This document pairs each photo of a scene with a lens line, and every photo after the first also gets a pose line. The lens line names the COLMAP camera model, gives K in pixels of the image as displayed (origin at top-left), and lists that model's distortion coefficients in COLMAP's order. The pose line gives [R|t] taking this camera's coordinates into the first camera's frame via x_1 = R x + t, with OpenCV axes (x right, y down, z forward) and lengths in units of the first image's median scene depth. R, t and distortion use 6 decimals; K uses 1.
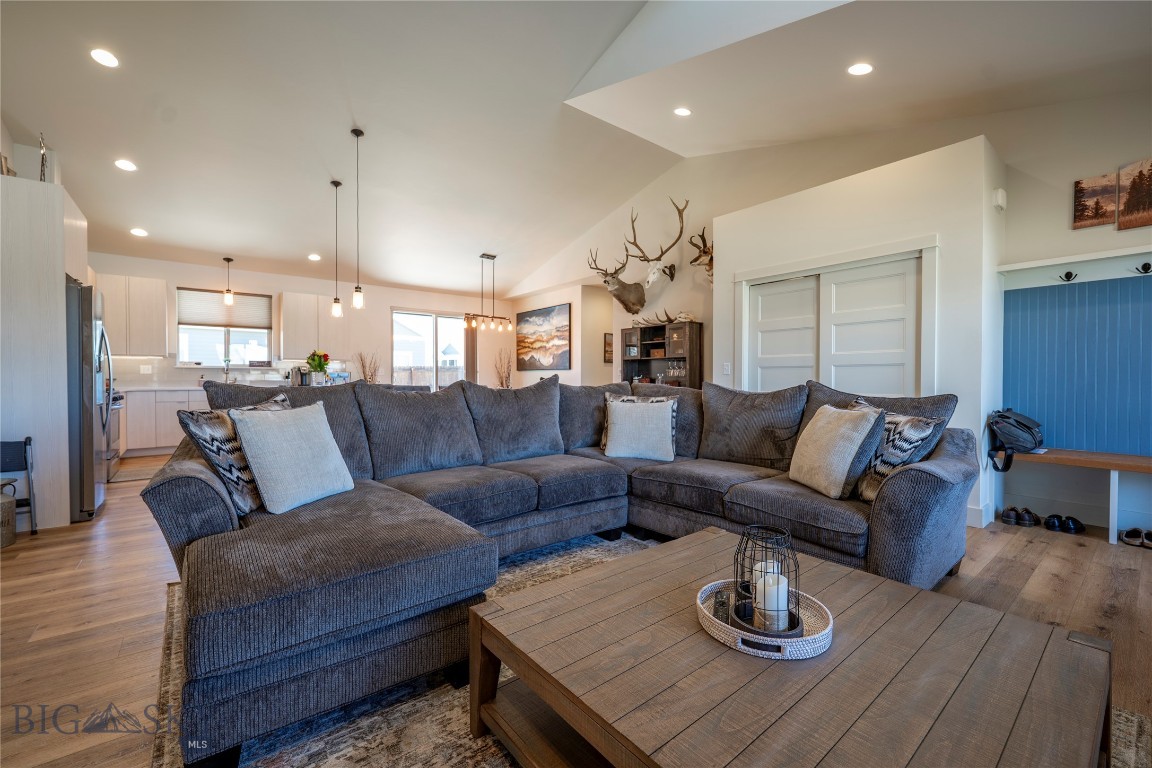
lens RADIAL K [[469.0, 0, 576.0], [0, 469.0, 384.0], [0, 0, 1]] dist [0.001383, -0.000312]
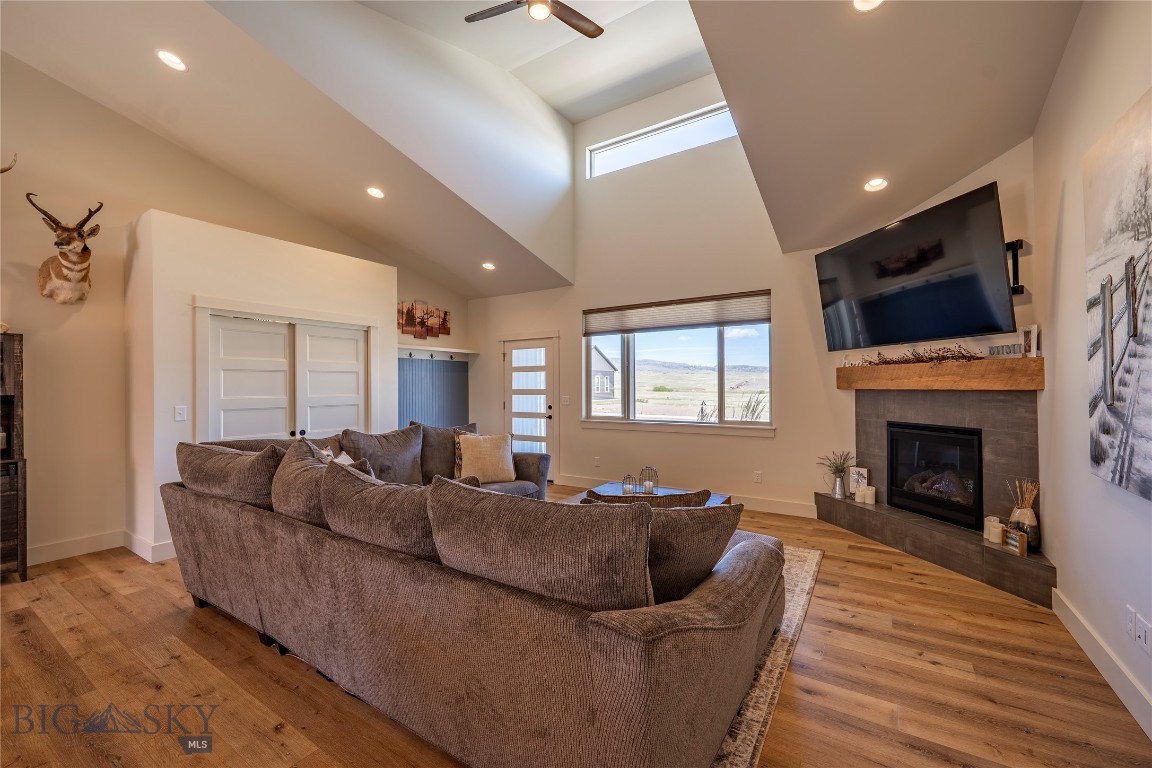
lens RADIAL K [[469.0, 0, 576.0], [0, 469.0, 384.0], [0, 0, 1]] dist [0.001383, -0.000312]
pose [[-0.303098, 0.006112, 0.952940, -0.347667], [0.017615, 0.999845, -0.000810, -0.038834], [-0.952796, 0.016540, -0.303159, 0.341056]]
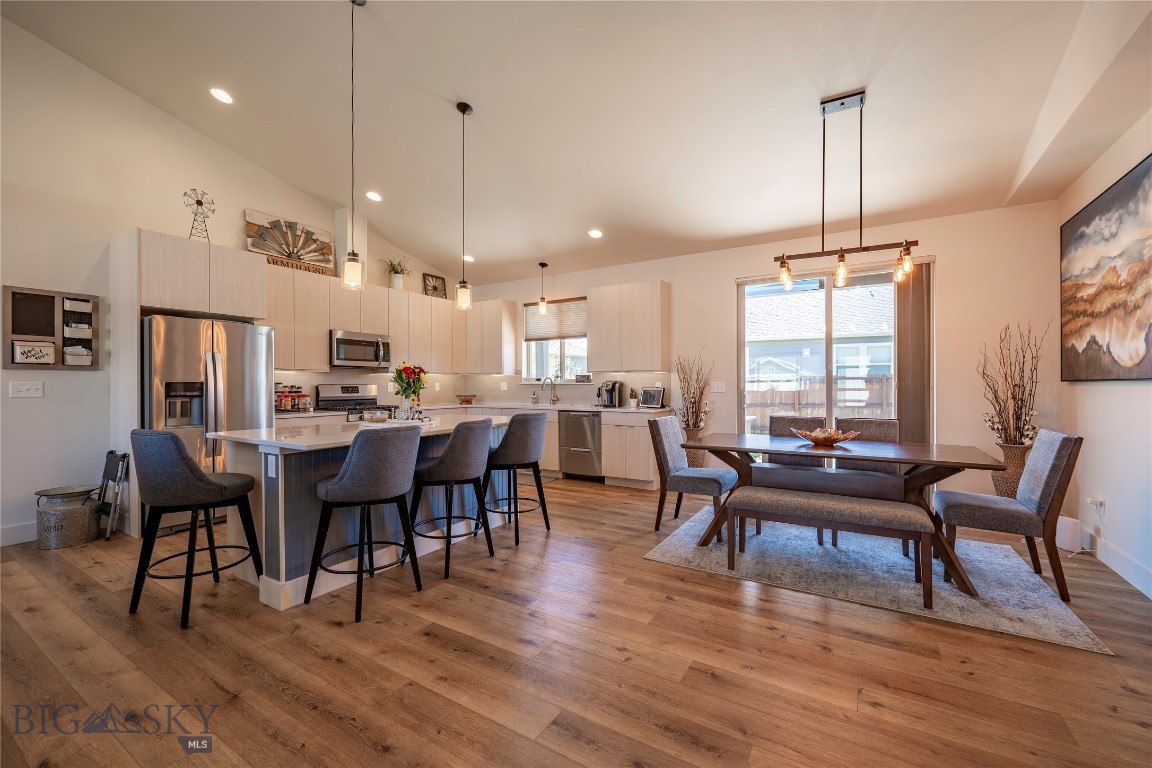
lens RADIAL K [[468.4, 0, 580.6], [0, 468.4, 387.8], [0, 0, 1]] dist [-0.000045, -0.000288]
pose [[0.337940, 0.004749, -0.941156, 0.106084], [-0.010399, 0.999945, 0.001312, -0.023065], [0.941110, 0.009344, 0.337971, 0.599808]]
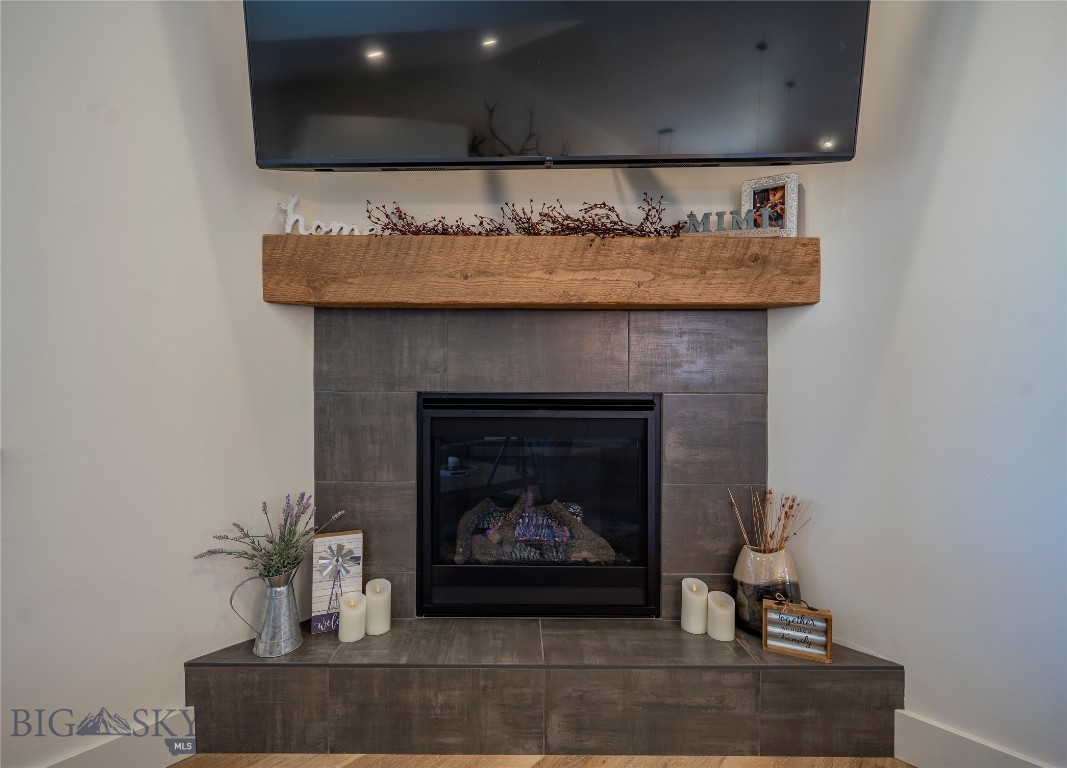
lens RADIAL K [[474.9, 0, 516.5], [0, 474.9, 382.0], [0, 0, 1]] dist [-0.000712, -0.000126]
pose [[-0.994980, -0.003817, -0.099999, -0.013709], [-0.005370, 0.999869, 0.015271, -0.003788], [0.099927, 0.015731, -0.994870, 0.084613]]
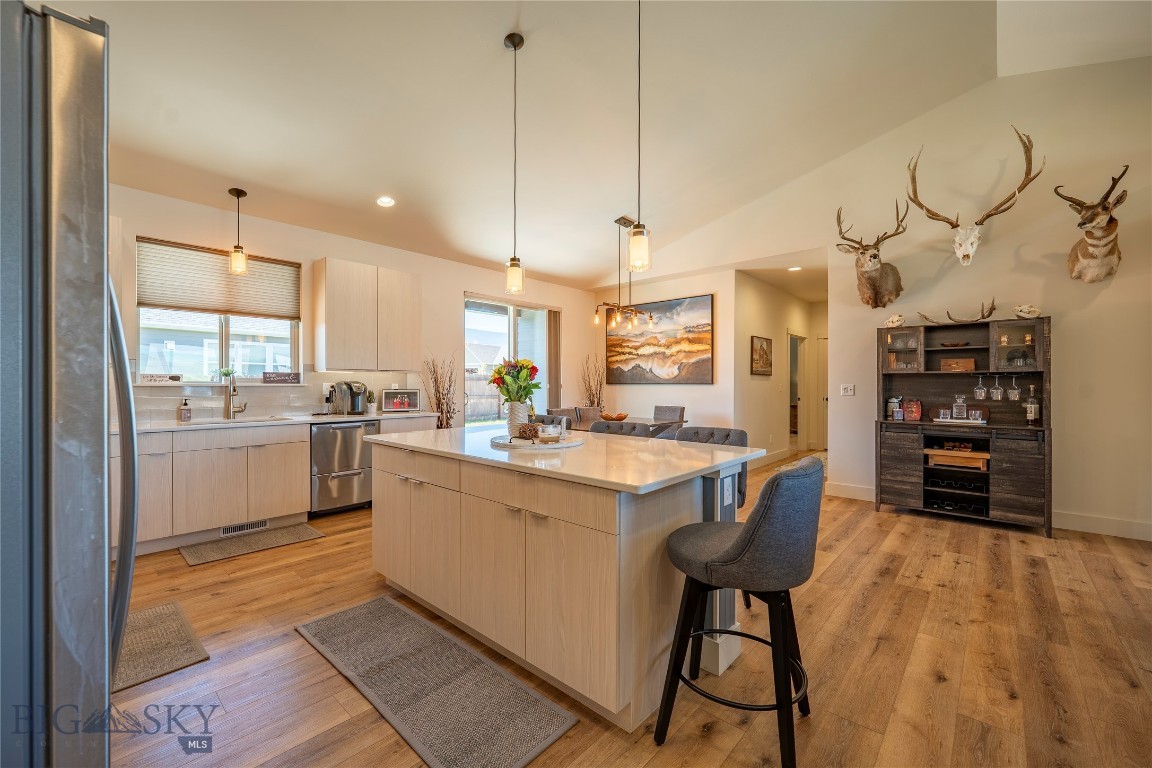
lens RADIAL K [[469.0, 0, 576.0], [0, 469.0, 384.0], [0, 0, 1]] dist [0.001383, -0.000312]
pose [[0.987992, -0.000678, 0.154505, -0.336111], [0.002612, 0.999921, -0.012317, -0.022518], [-0.154484, 0.012573, 0.987915, 0.301668]]
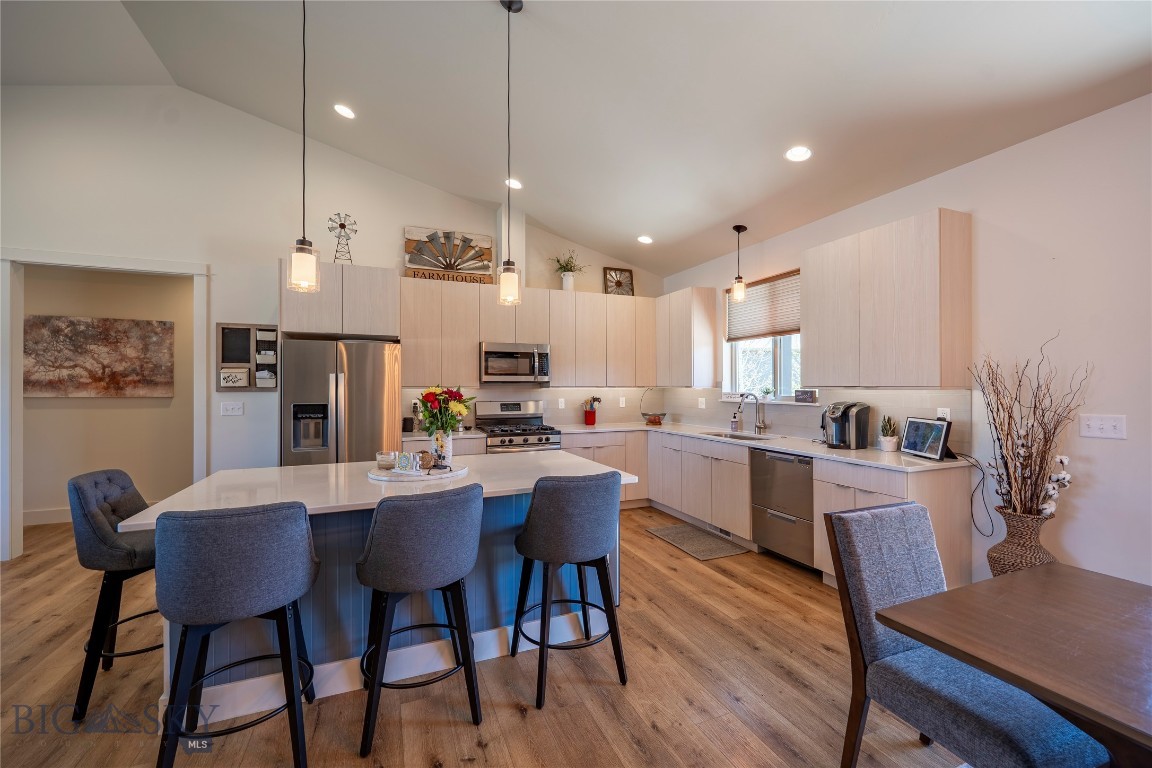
lens RADIAL K [[468.4, 0, 580.6], [0, 468.4, 387.8], [0, 0, 1]] dist [-0.000045, -0.000288]
pose [[-0.277430, 0.003650, -0.960739, -0.070199], [-0.012147, 0.999900, 0.007306, -0.045075], [0.960669, 0.013697, -0.277358, 0.762526]]
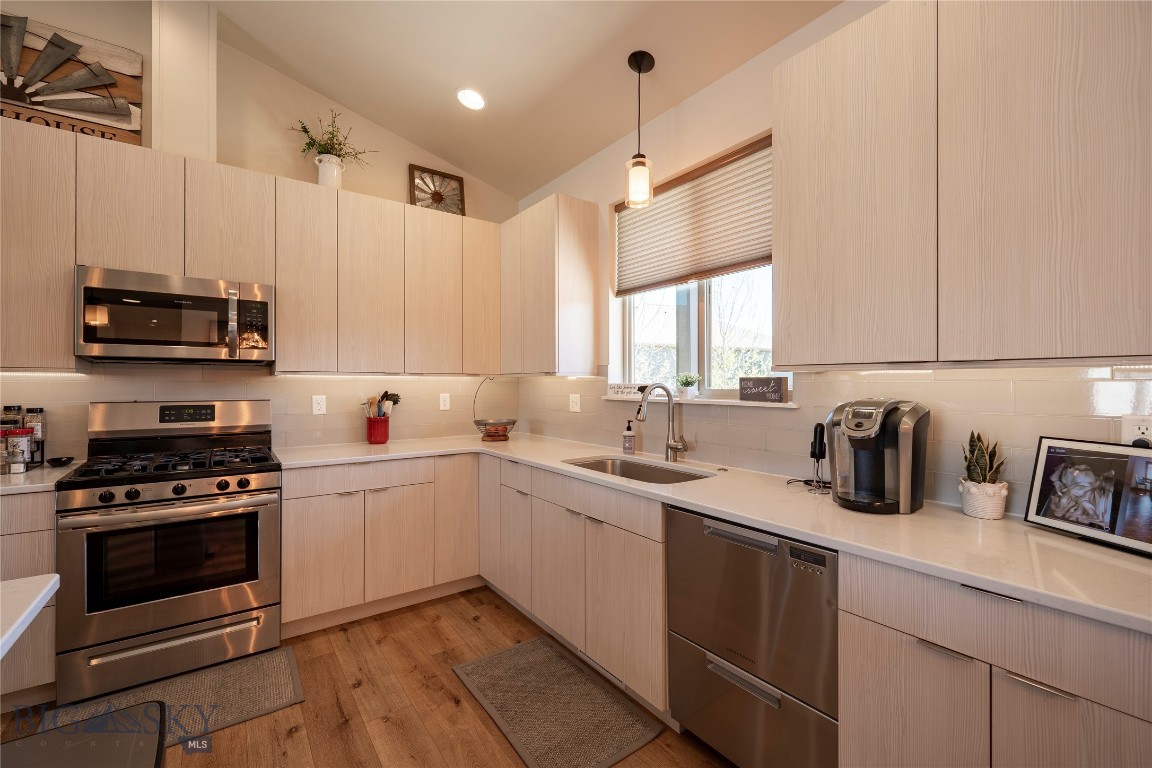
lens RADIAL K [[472.3, 0, 582.7], [0, 472.3, 386.8], [0, 0, 1]] dist [-0.002202, -0.000325]
pose [[-0.048092, 0.005460, -0.998828, -0.330127], [-0.015696, 0.999857, 0.006221, -0.037406], [0.998720, 0.015976, -0.048000, 0.768282]]
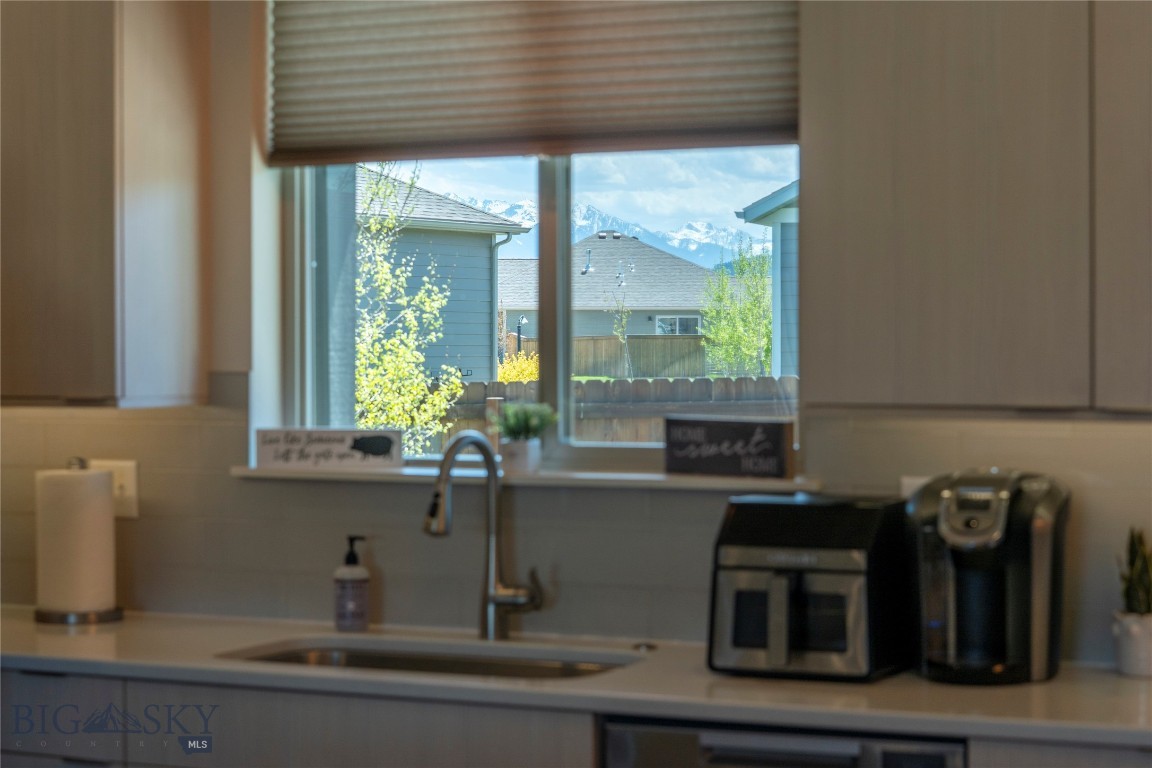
lens RADIAL K [[2364.1, 0, 576.0], [0, 2364.1, 384.0], [0, 0, 1]] dist [-0.034682, -0.193121]
pose [[0.432923, 0.009854, -0.901377, -0.139387], [-0.012551, 0.999909, 0.004904, -0.051412], [0.901343, 0.009190, 0.433008, 0.604182]]
